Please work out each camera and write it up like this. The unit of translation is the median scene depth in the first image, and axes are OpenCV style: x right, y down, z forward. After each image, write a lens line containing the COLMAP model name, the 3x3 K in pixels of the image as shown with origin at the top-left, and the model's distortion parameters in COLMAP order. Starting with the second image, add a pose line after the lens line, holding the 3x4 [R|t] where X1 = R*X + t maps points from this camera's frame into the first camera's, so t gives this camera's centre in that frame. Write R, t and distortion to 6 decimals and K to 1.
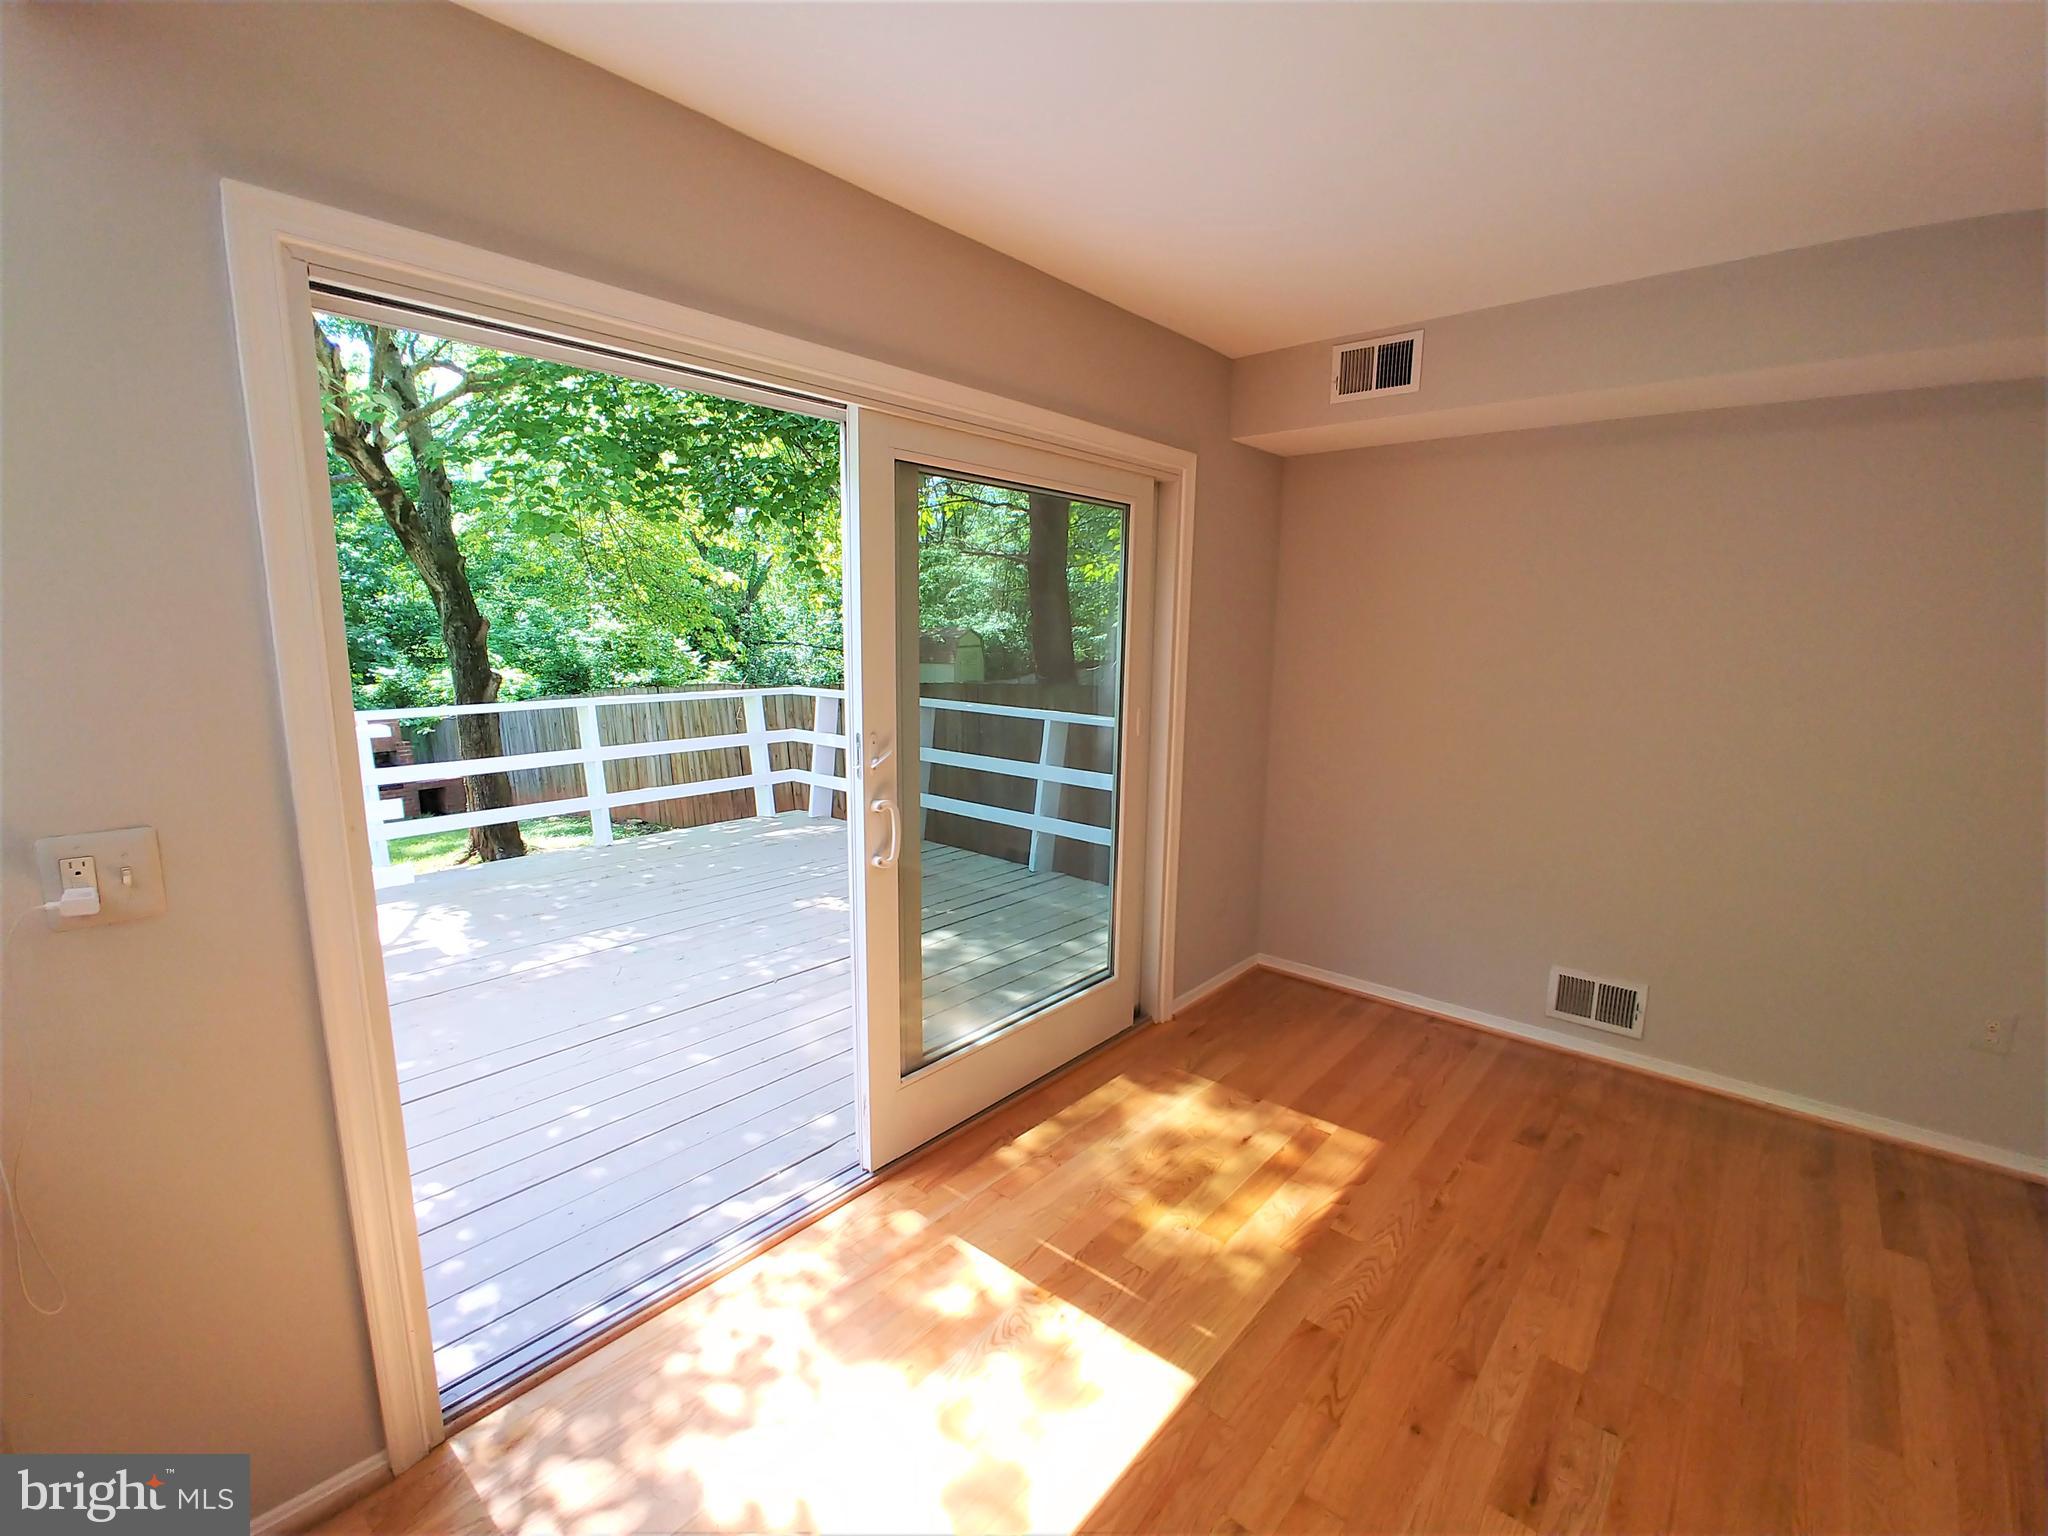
lens RADIAL K [[882.7, 0, 1028.2], [0, 882.7, 770.4], [0, 0, 1]] dist [-0.022342, -0.000456]
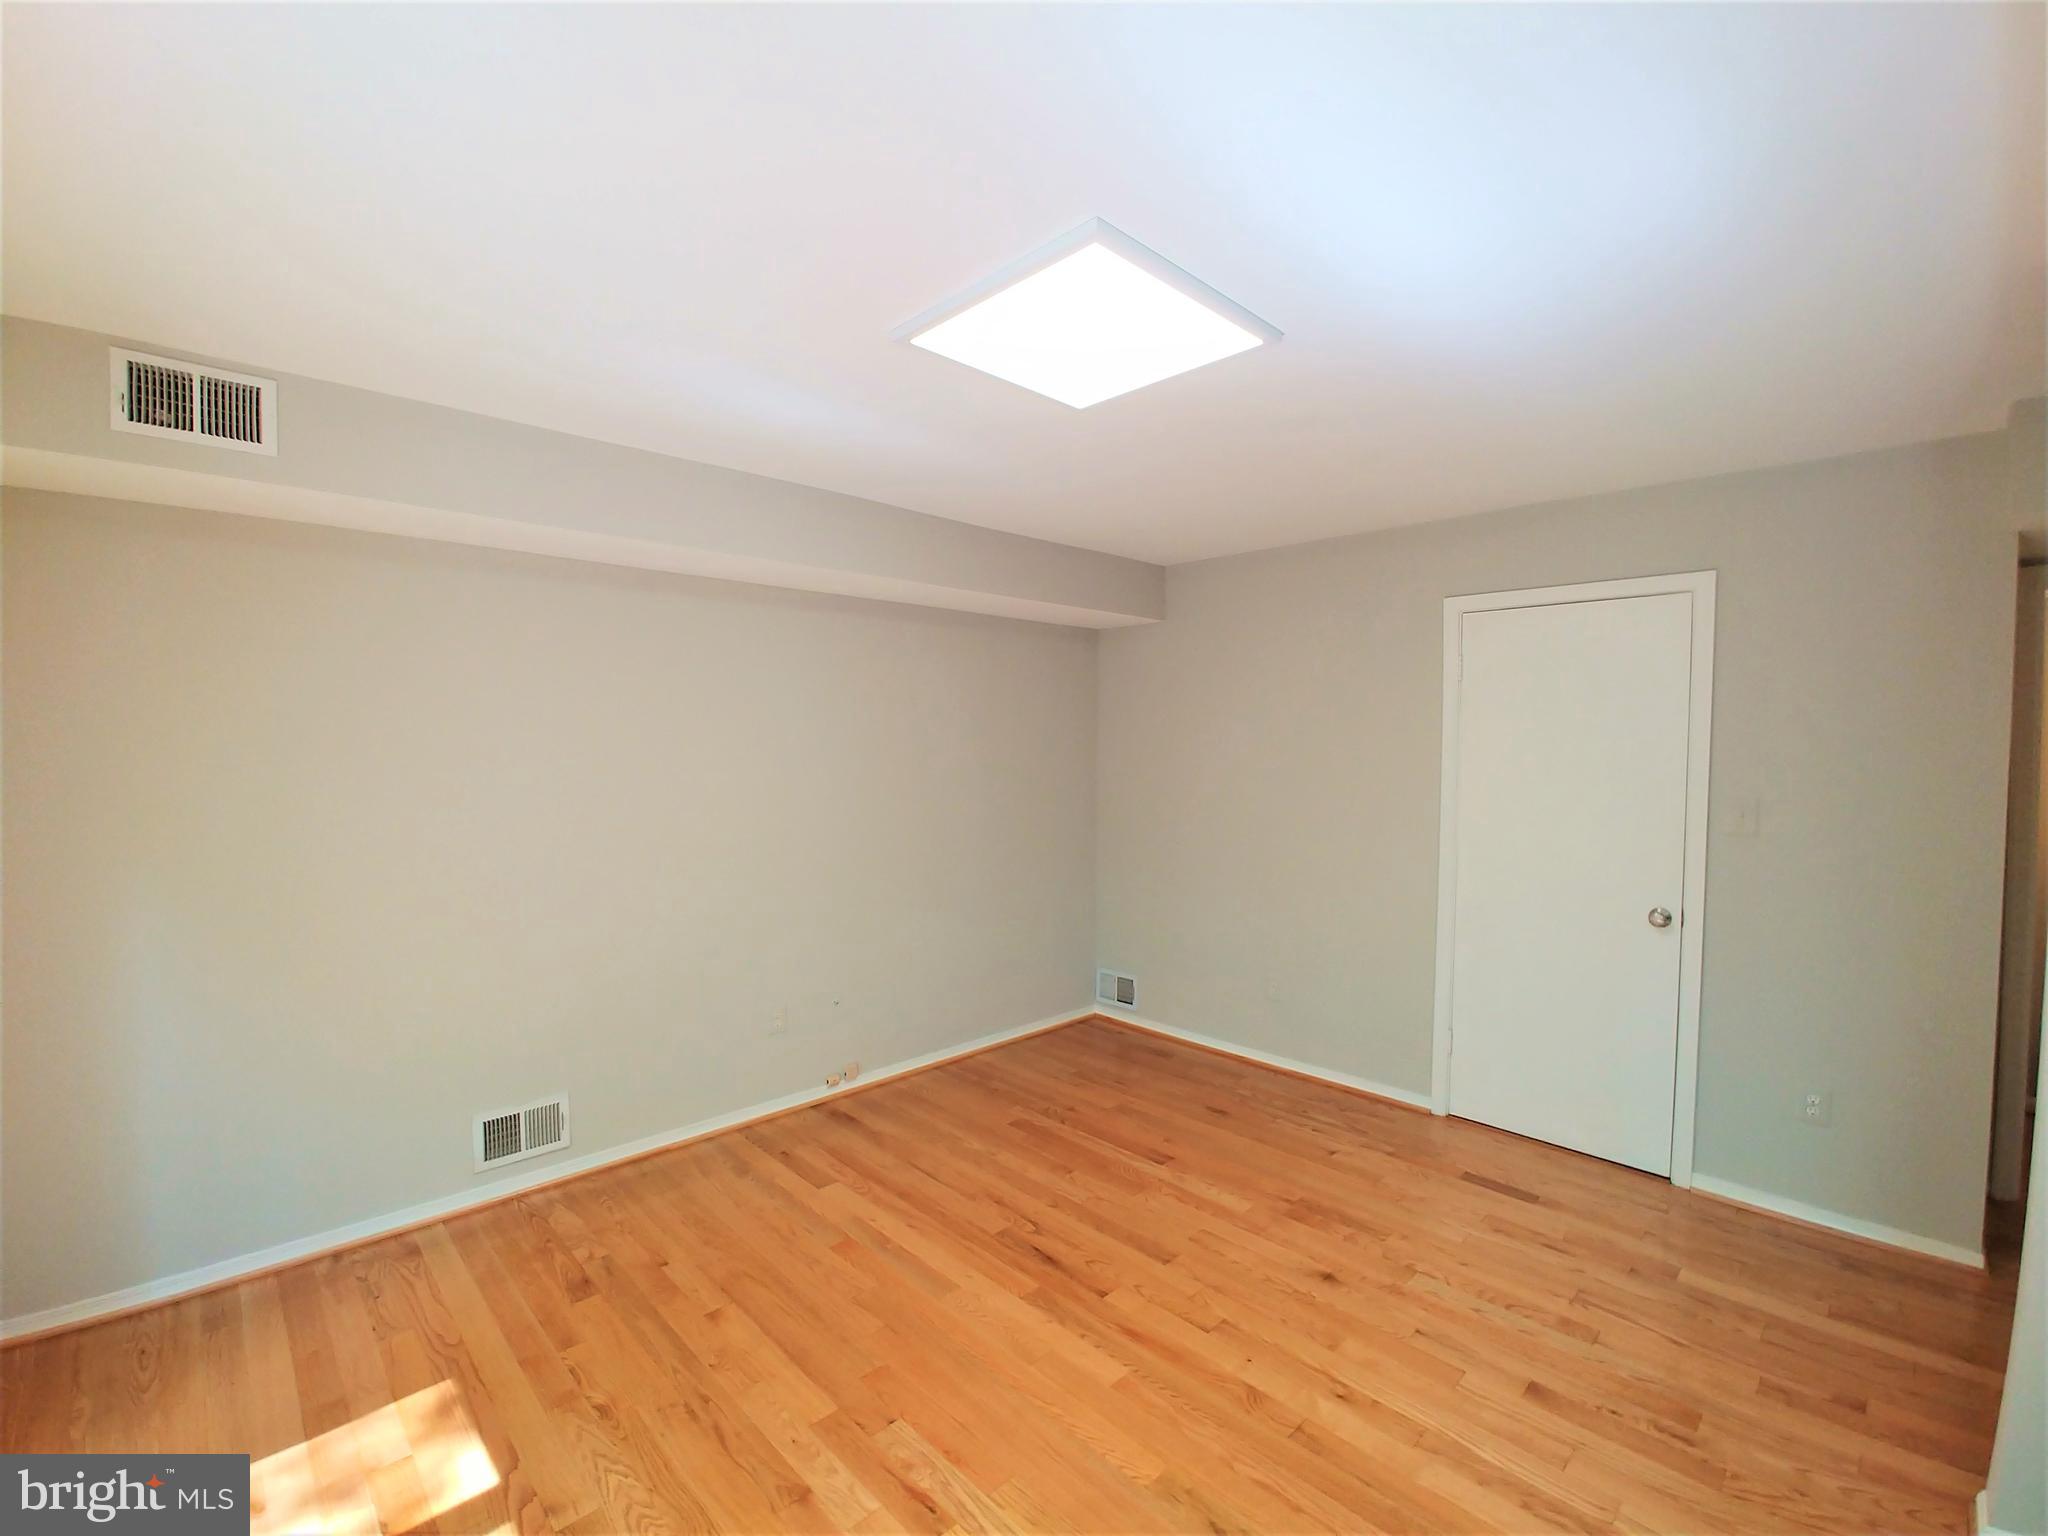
lens RADIAL K [[882.7, 0, 1024.0], [0, 882.7, 772.9], [0, 0, 1]] dist [-0.022342, -0.000456]
pose [[0.083989, -0.046733, 0.995370, -0.343307], [0.159642, 0.986628, 0.032852, -0.098250], [-0.983596, 0.156143, 0.090327, 0.410623]]
